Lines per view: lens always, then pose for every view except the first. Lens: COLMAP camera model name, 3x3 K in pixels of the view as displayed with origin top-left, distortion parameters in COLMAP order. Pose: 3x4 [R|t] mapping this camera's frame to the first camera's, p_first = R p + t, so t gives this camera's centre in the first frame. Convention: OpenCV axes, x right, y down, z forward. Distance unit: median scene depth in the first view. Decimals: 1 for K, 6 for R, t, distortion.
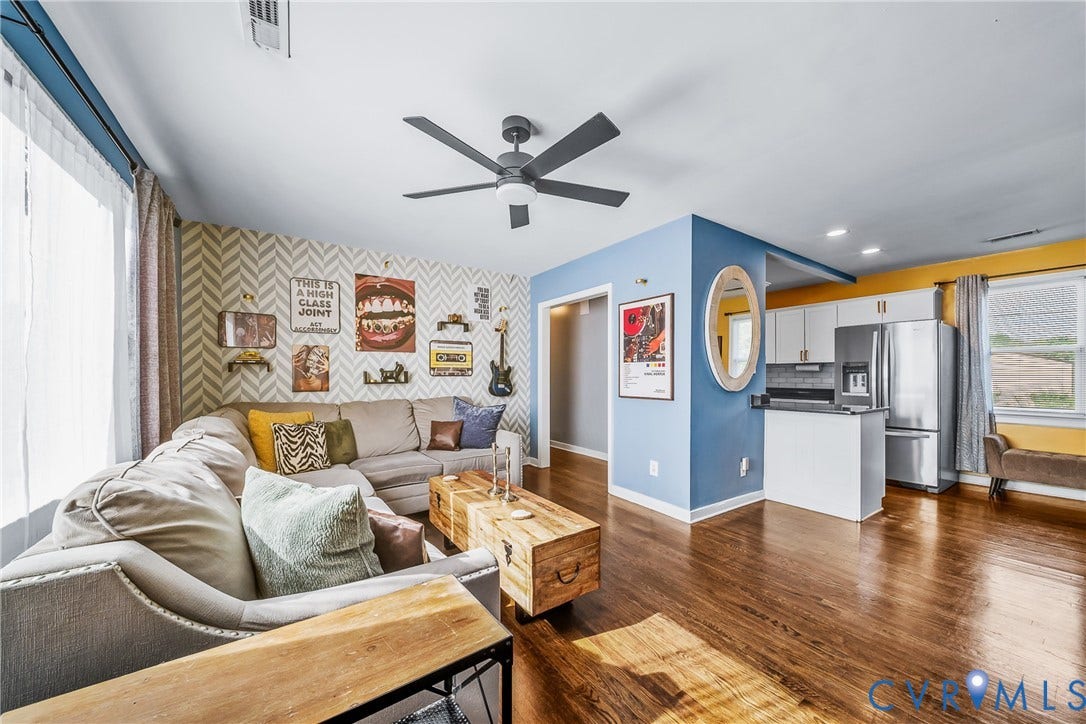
lens RADIAL K [[379.5, 0, 555.8], [0, 379.5, 376.0], [0, 0, 1]] dist [0.000101, -0.000066]
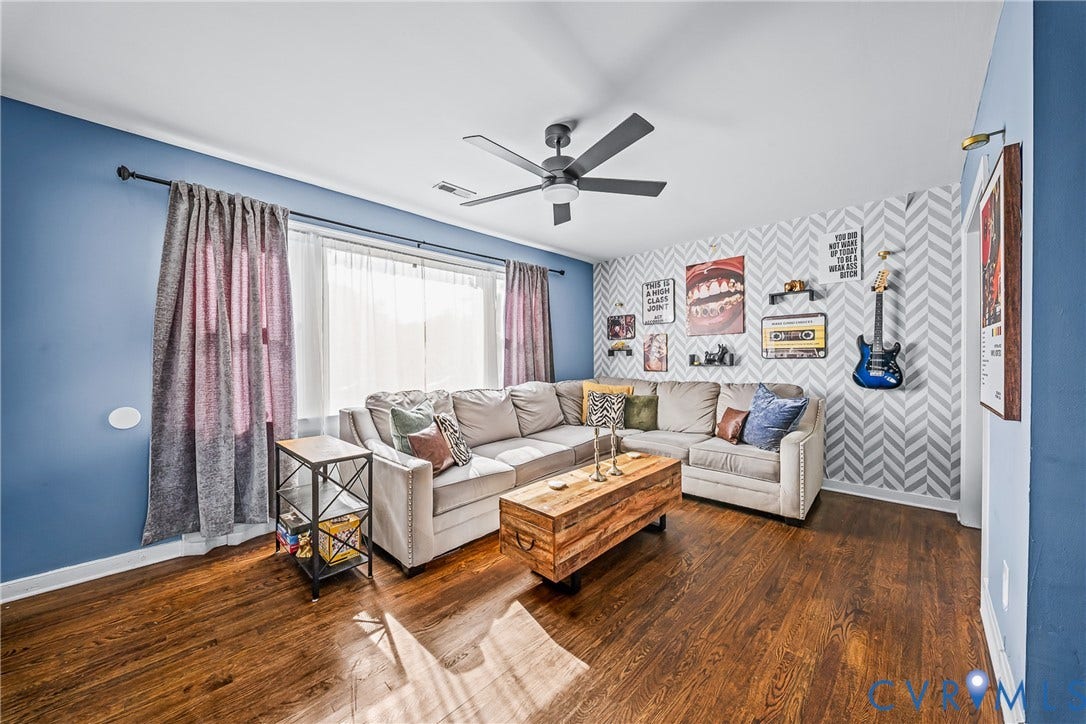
lens RADIAL K [[386.2, 0, 539.7], [0, 386.2, 360.1], [0, 0, 1]] dist [-0.012026, -0.000255]
pose [[0.165162, 0.002268, -0.986264, 0.482109], [0.003994, 0.999988, 0.002969, -0.000867], [0.986258, -0.004430, 0.165151, 0.366787]]
